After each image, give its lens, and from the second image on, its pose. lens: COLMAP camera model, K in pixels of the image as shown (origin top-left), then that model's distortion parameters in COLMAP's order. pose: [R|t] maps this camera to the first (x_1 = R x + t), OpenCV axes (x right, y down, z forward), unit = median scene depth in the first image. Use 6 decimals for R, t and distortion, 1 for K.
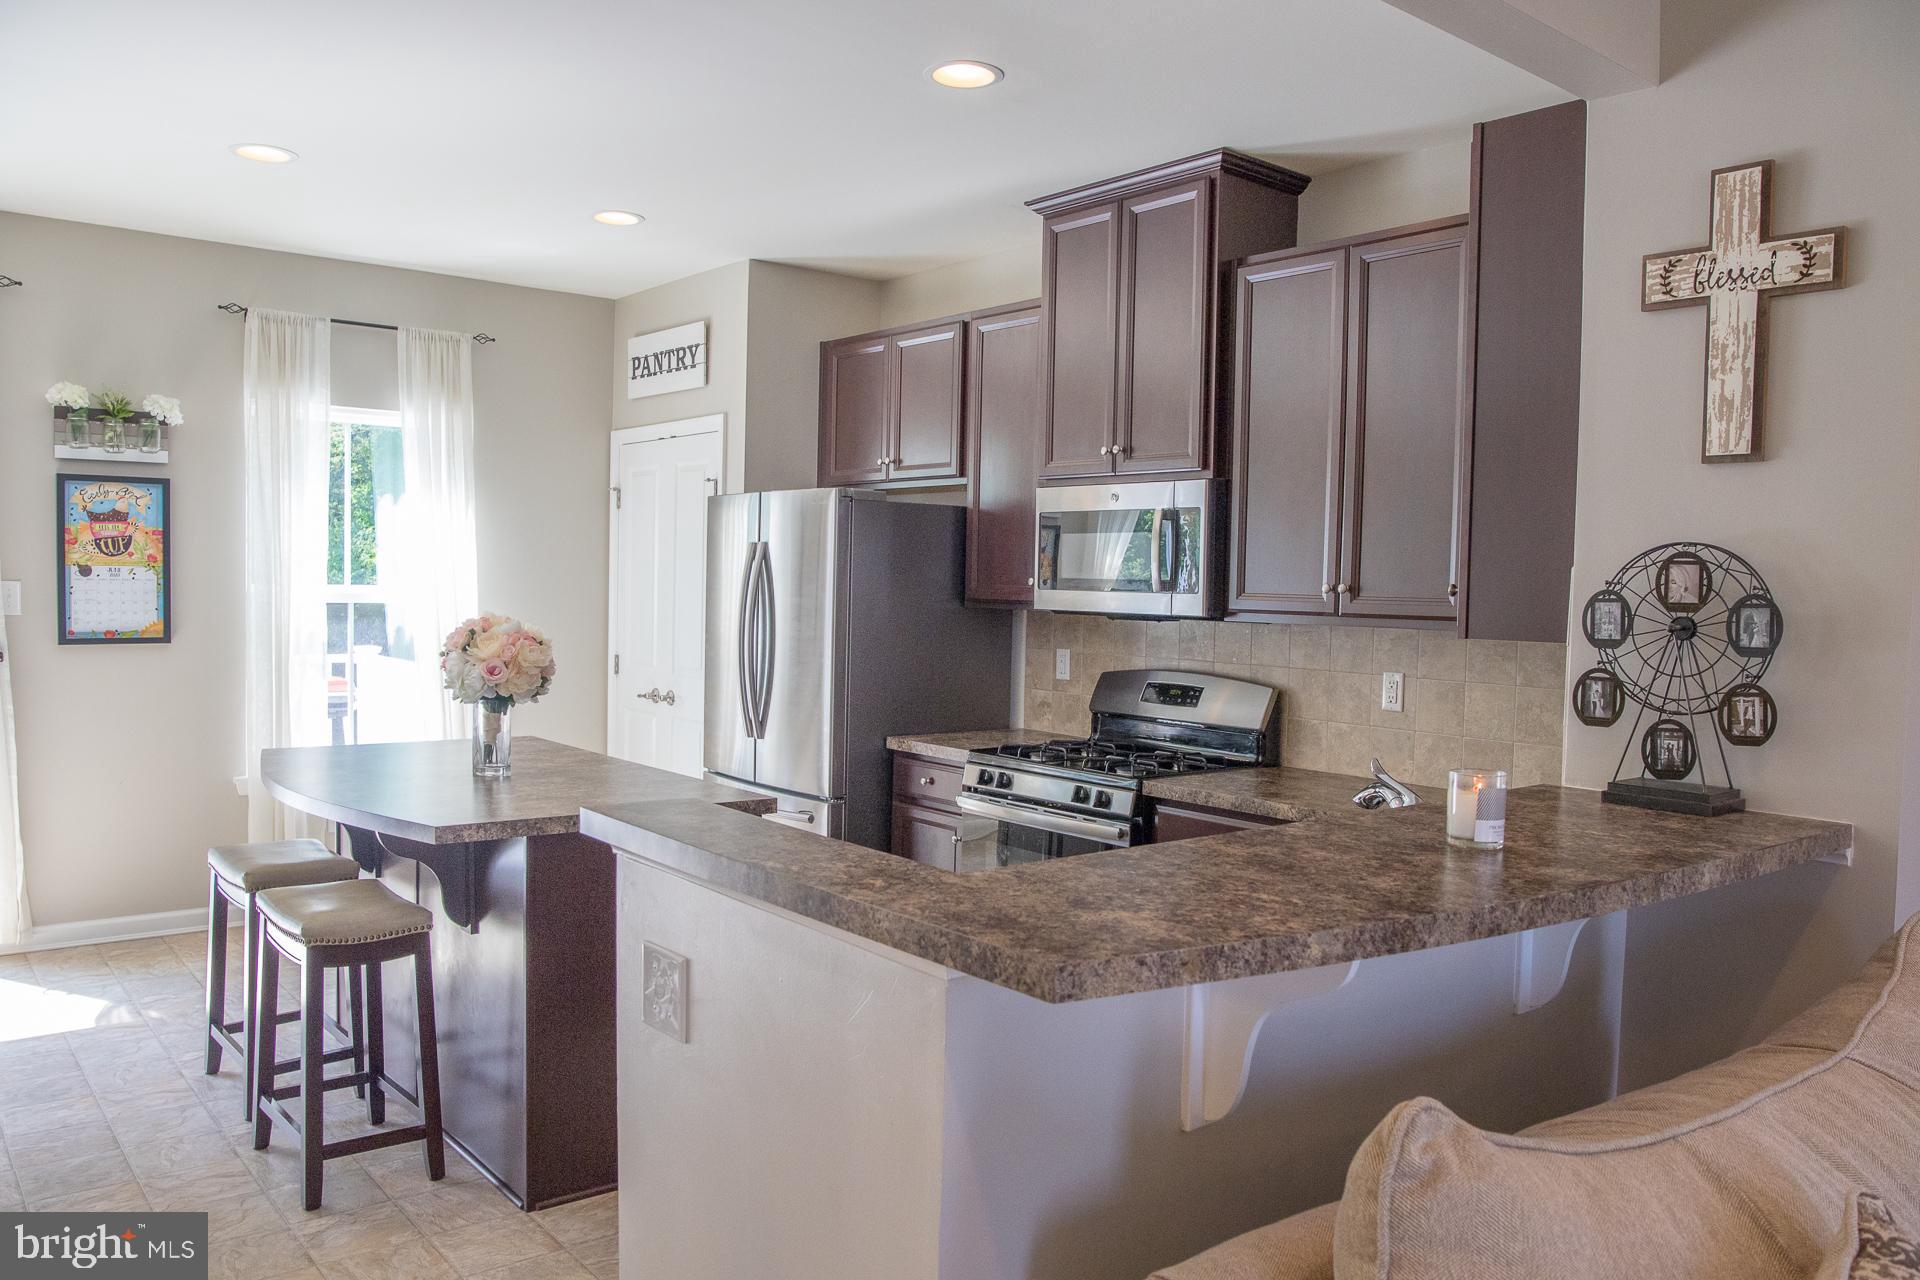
lens RADIAL K [[1424.2, 0, 960.5], [0, 1424.2, 647.2], [0, 0, 1]] dist [-0.076441, 0.056265]
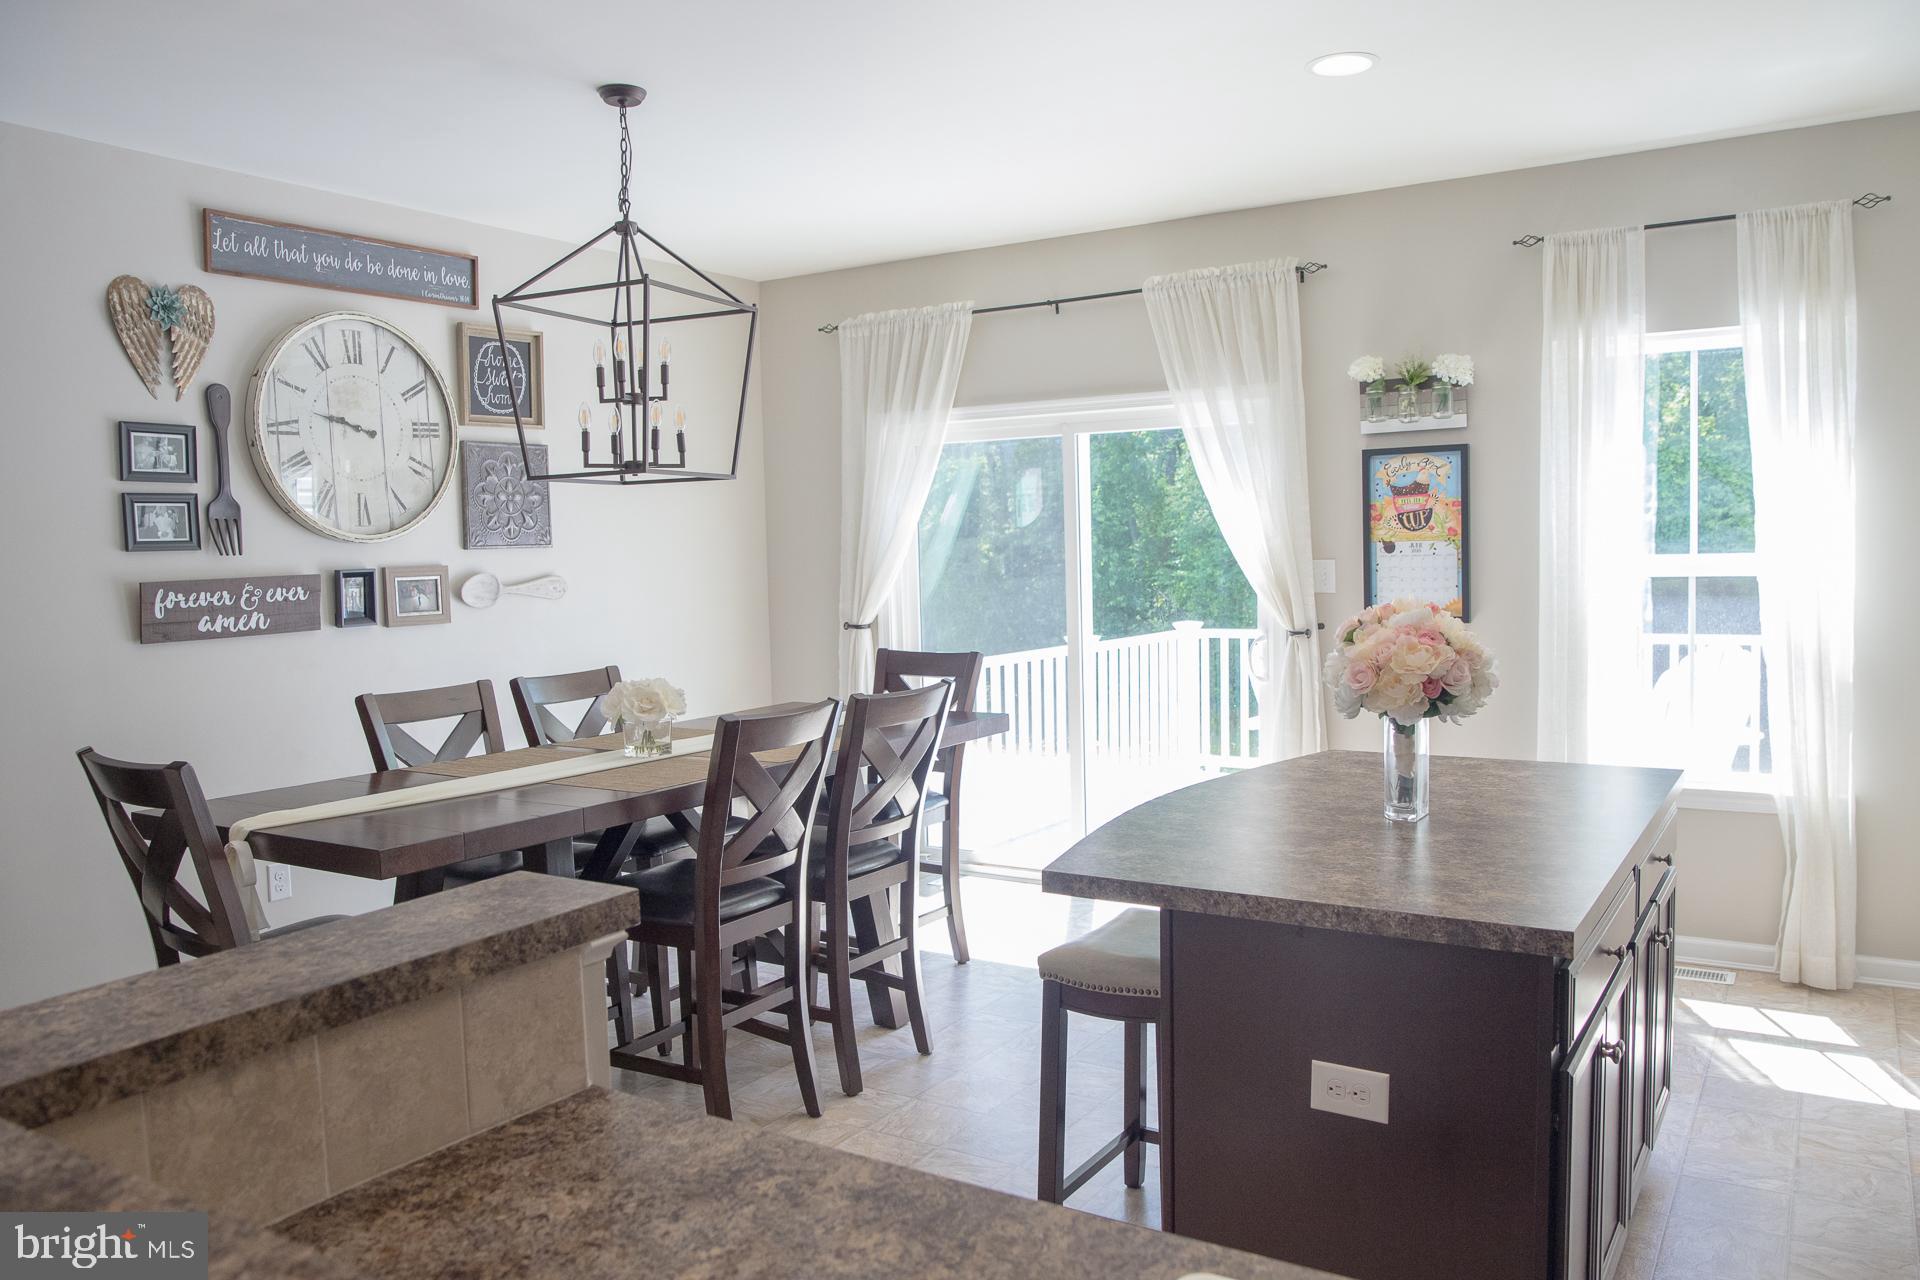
lens RADIAL K [[1424.2, 0, 960.5], [0, 1424.2, 647.2], [0, 0, 1]] dist [-0.076441, 0.056265]
pose [[0.317999, 0.037086, -0.947365, 0.219061], [-0.013046, 0.999311, 0.034740, -0.015826], [0.948001, 0.001312, 0.318264, 0.410425]]
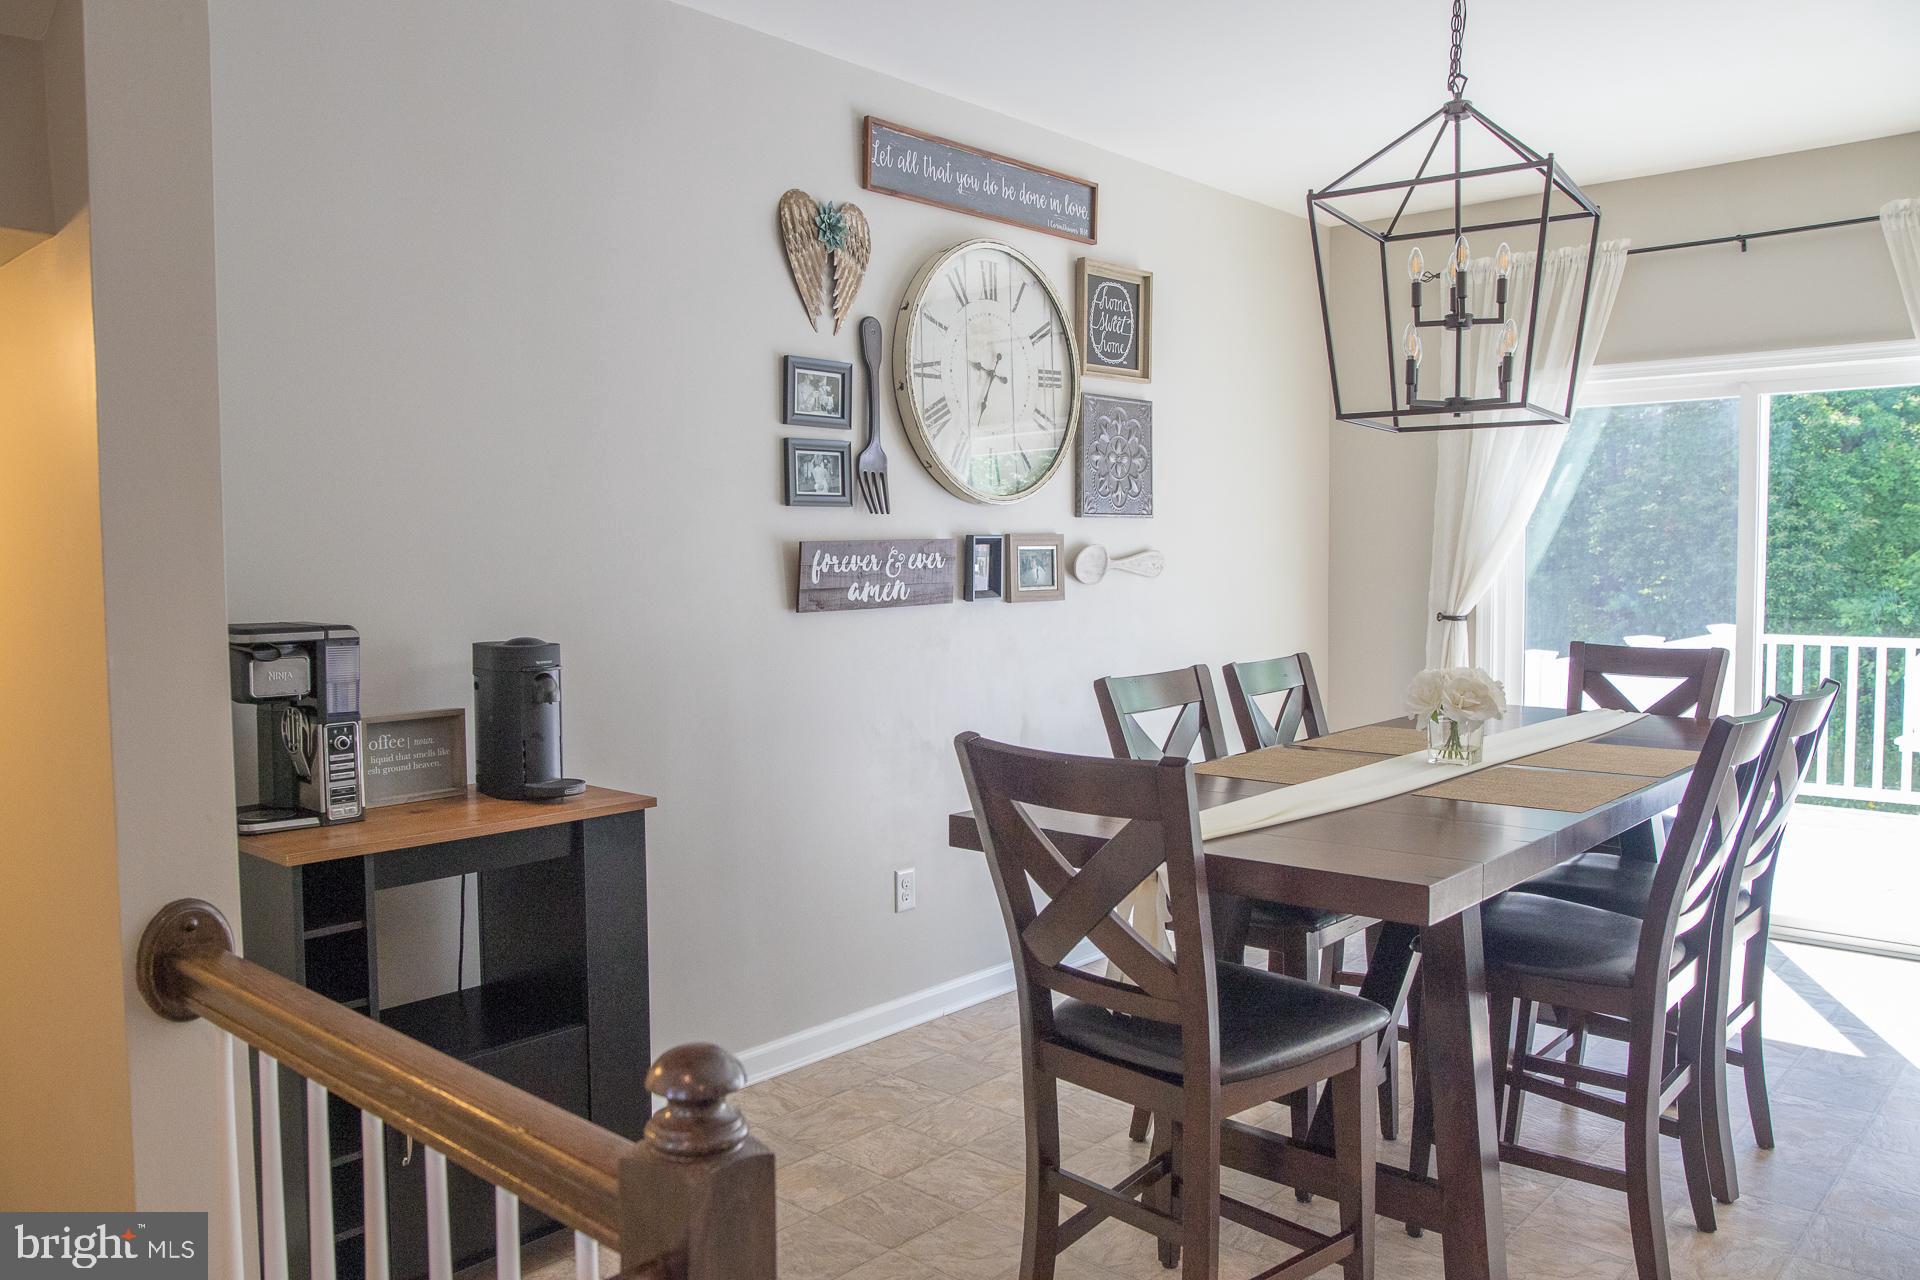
lens RADIAL K [[1424.2, 0, 960.5], [0, 1424.2, 647.2], [0, 0, 1]] dist [-0.076441, 0.056265]
pose [[0.154021, 0.042028, -0.987173, 0.017210], [-0.033008, 0.998756, 0.037371, 0.005039], [0.987516, 0.026828, 0.155217, 0.183442]]
